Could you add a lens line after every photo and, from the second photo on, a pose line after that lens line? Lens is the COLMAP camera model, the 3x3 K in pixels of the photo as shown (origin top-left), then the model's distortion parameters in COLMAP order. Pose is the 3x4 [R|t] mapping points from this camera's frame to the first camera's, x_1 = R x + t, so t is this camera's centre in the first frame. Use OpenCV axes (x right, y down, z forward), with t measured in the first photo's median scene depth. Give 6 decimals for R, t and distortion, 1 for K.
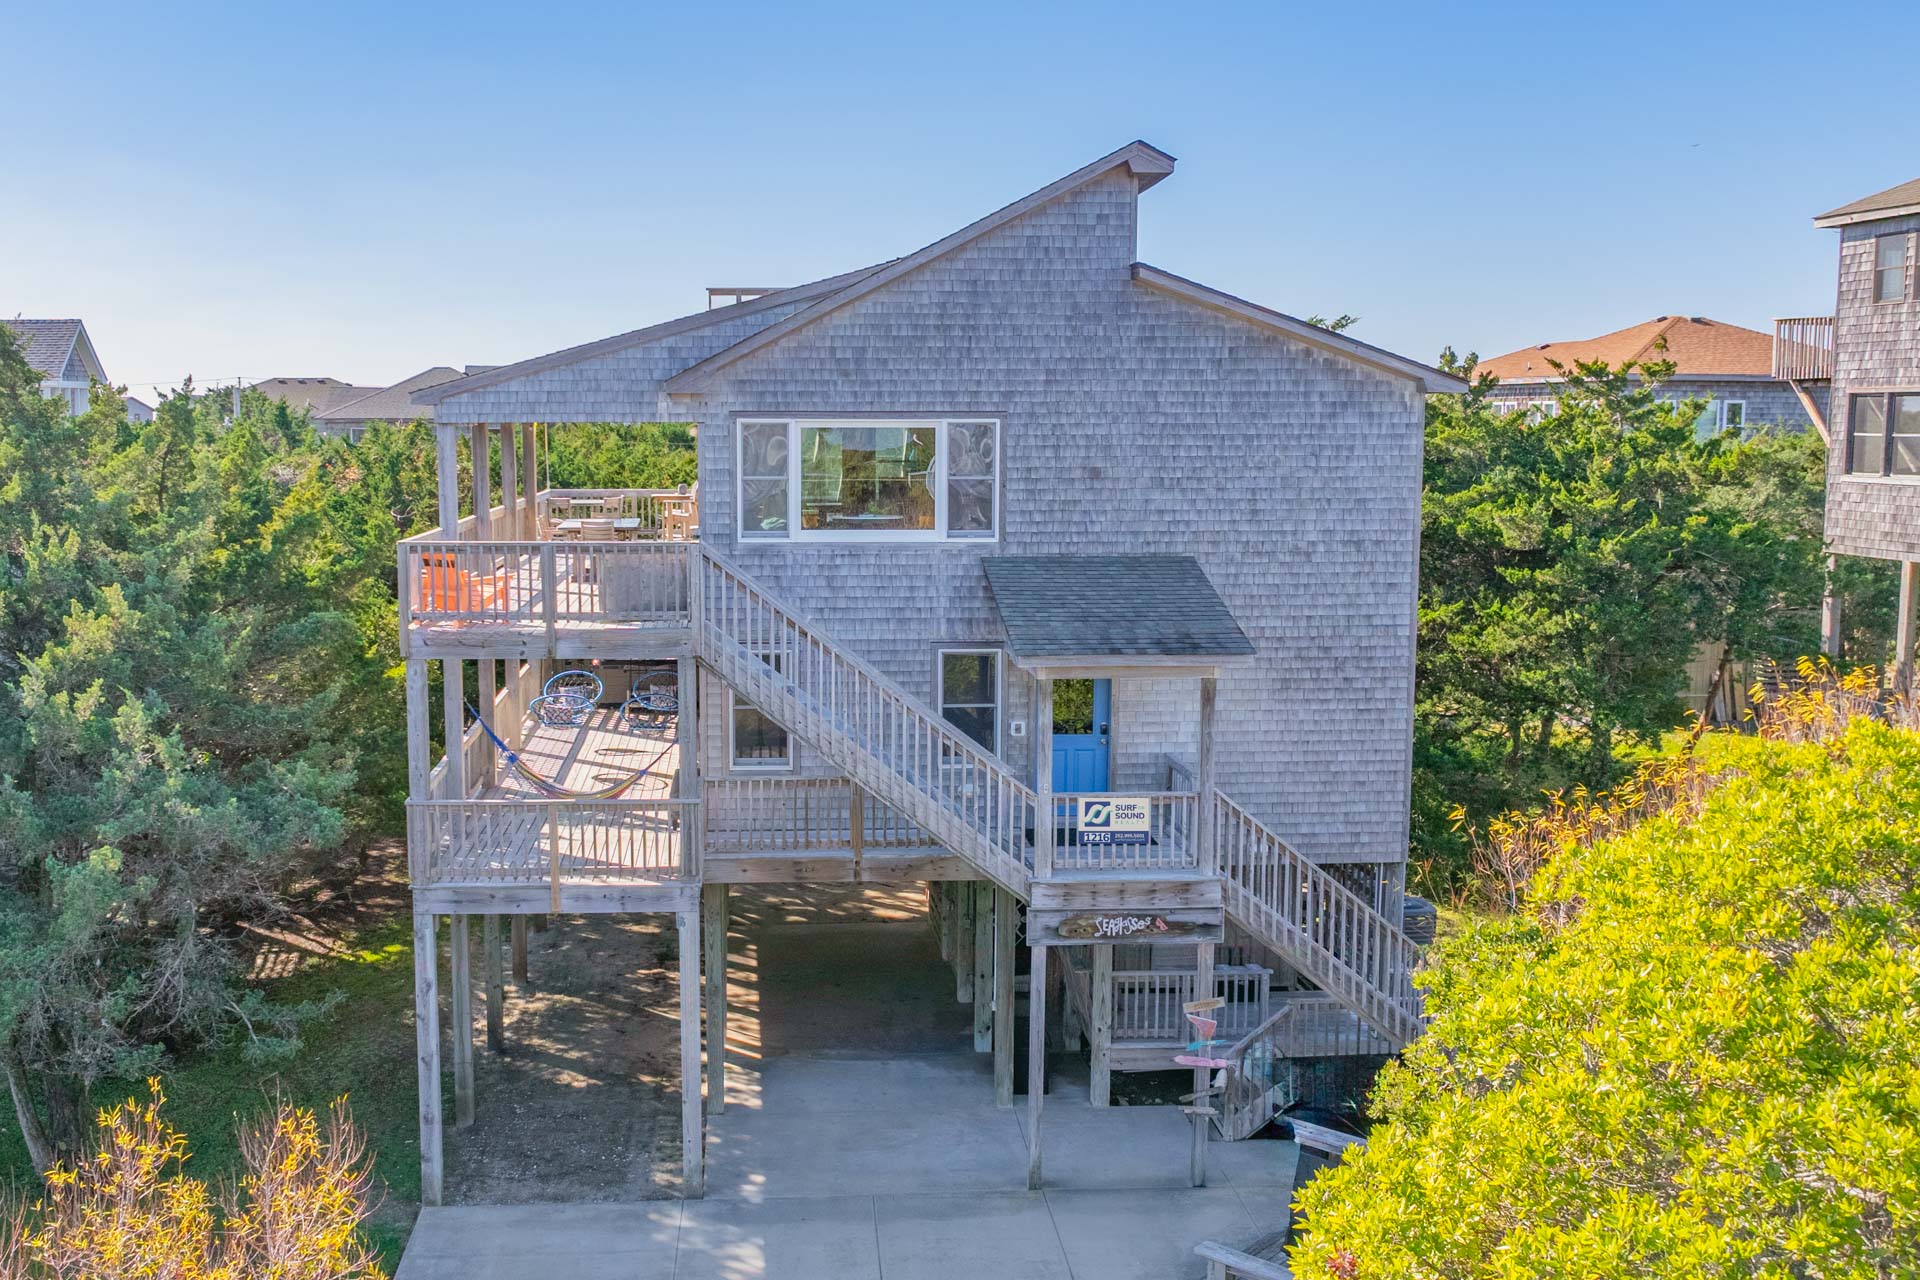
lens RADIAL K [[1851.0, 0, 833.9], [0, 1851.0, 635.9], [0, 0, 1]] dist [-0.000488, -0.089612]
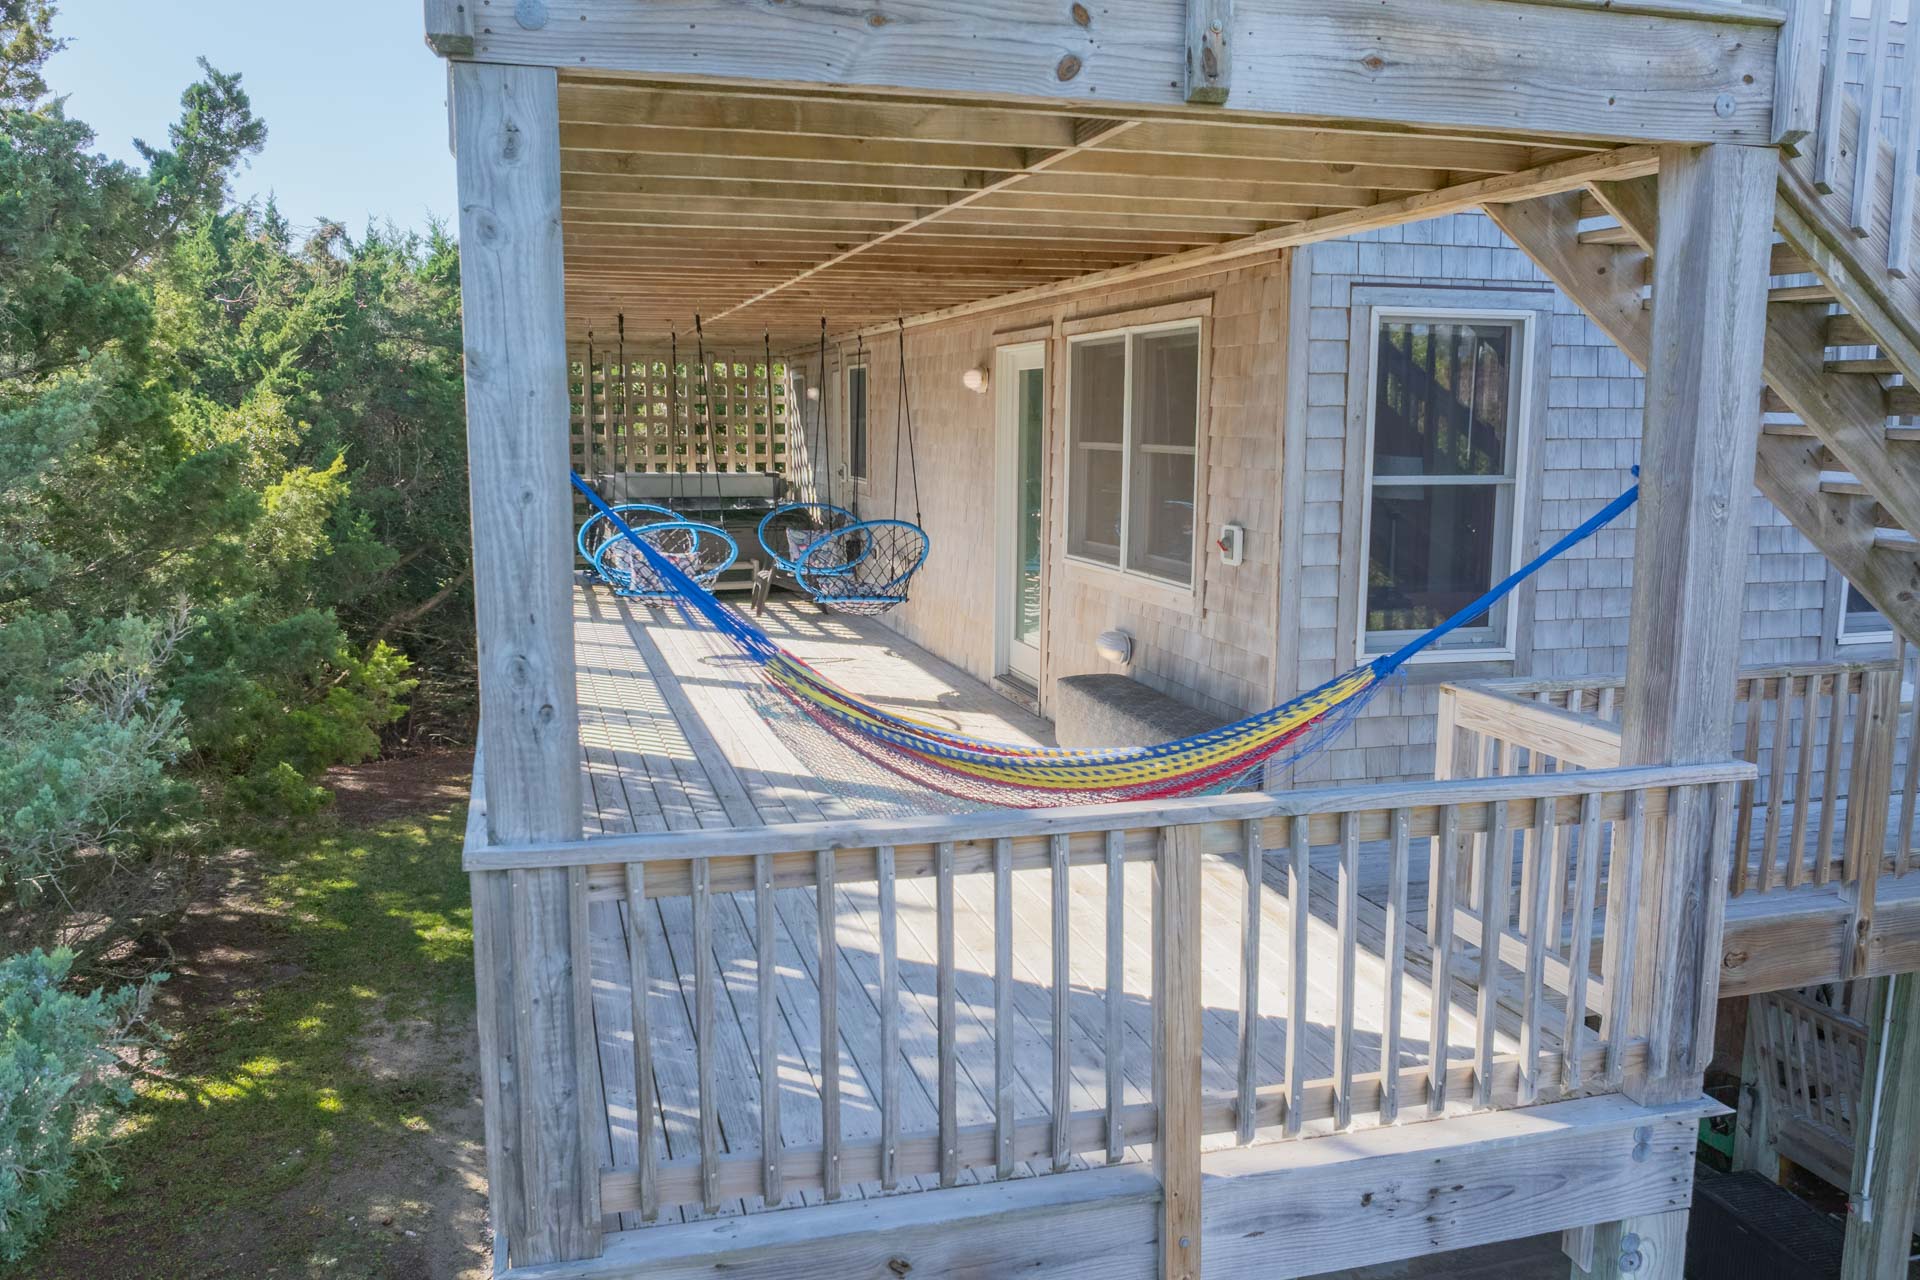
lens RADIAL K [[1494.2, 0, 957.7], [0, 1494.2, 663.8], [0, 0, 1]] dist [-0.035707, -0.001082]
pose [[0.971589, -0.033461, 0.234295, -0.195316], [0.022852, 0.998593, 0.047851, 0.057862], [-0.235567, -0.041137, 0.970987, 0.758405]]
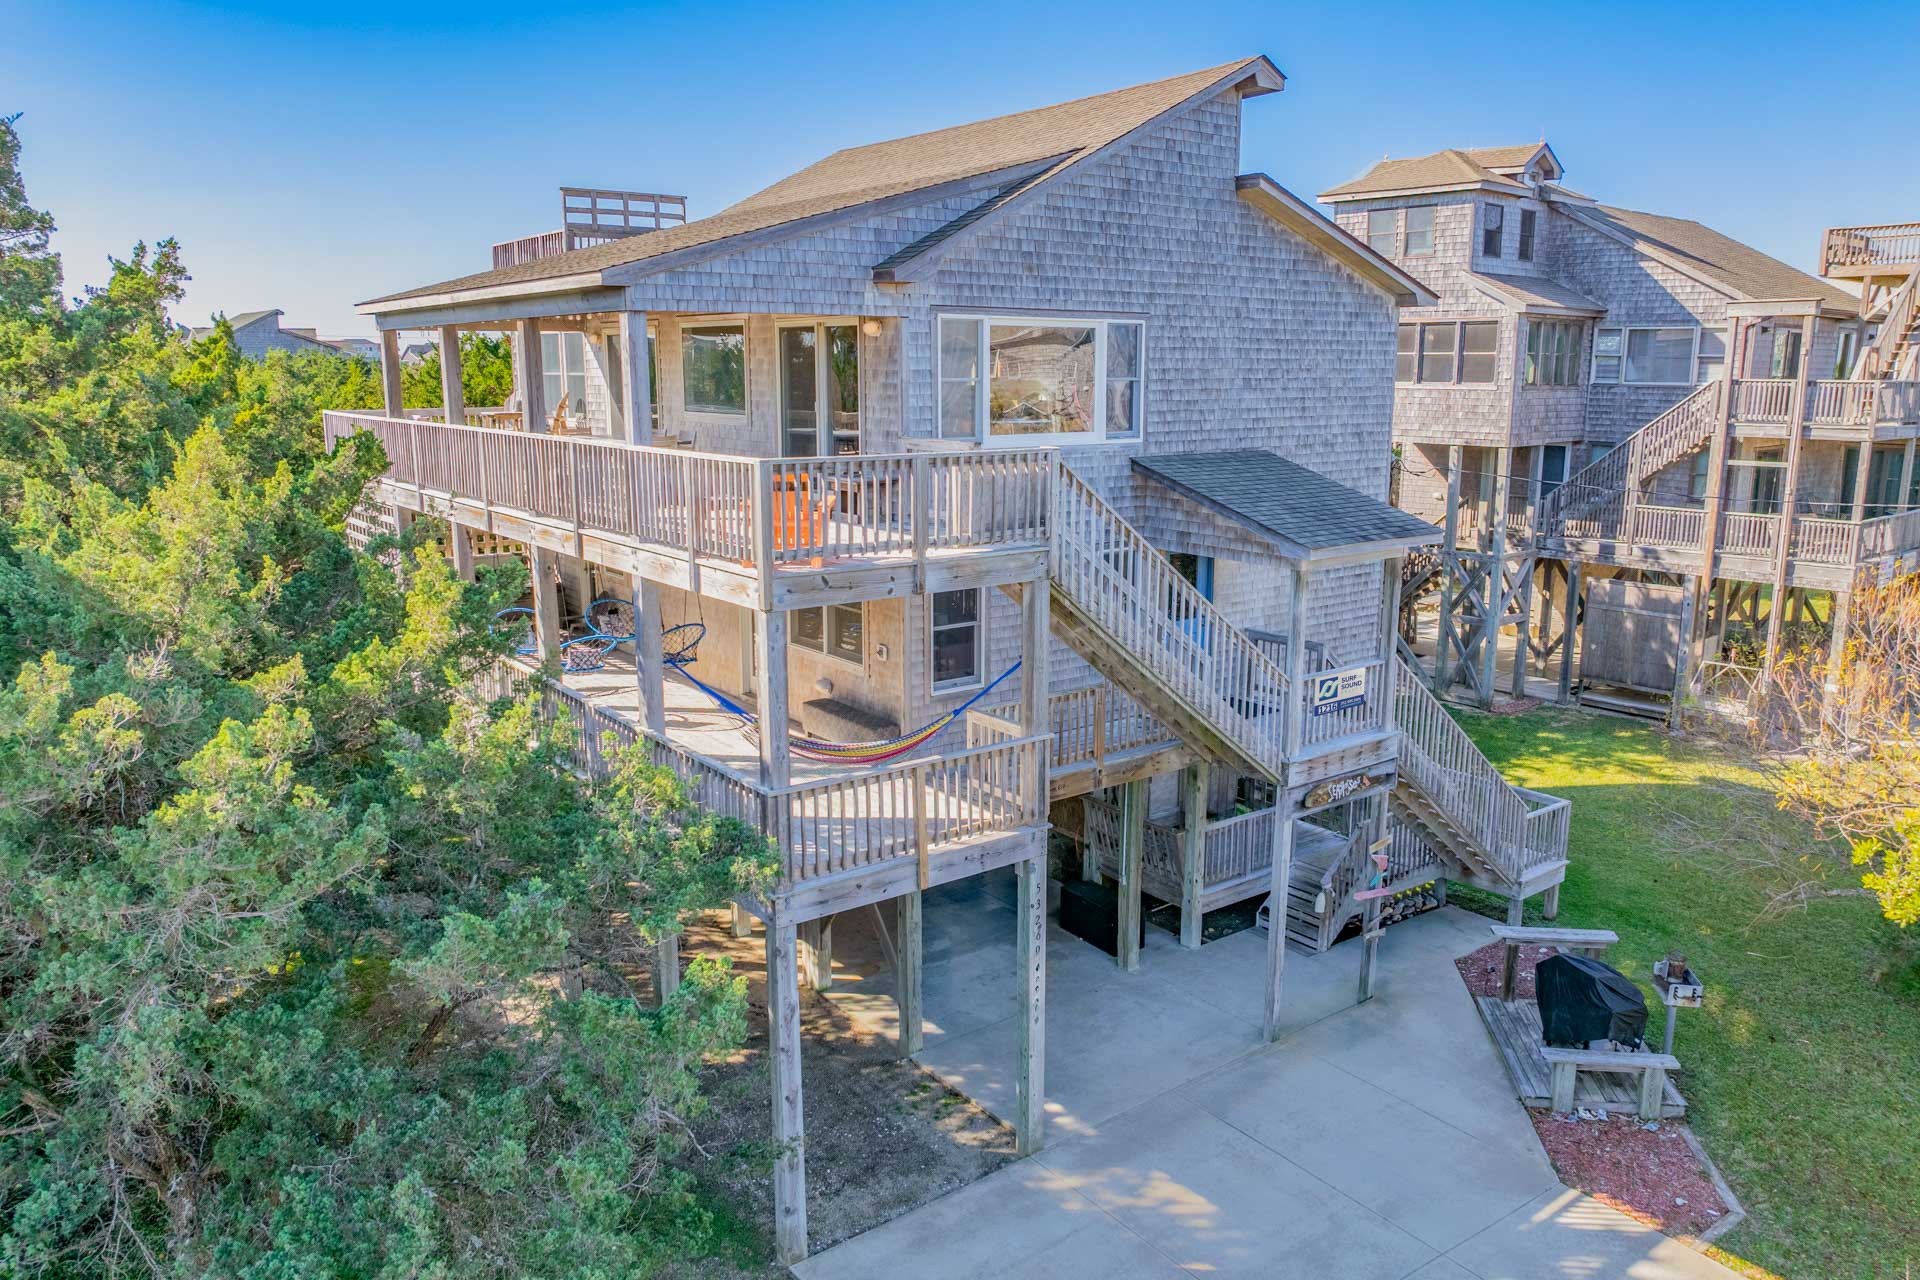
lens RADIAL K [[1349.2, 0, 960.0], [0, 1349.2, 640.0], [0, 0, 1]] dist [-0.019771, -0.002251]
pose [[0.818158, -0.112353, 0.563910, -0.431641], [0.064196, 0.992441, 0.104595, -0.026483], [-0.571399, -0.049374, 0.819186, 0.439304]]
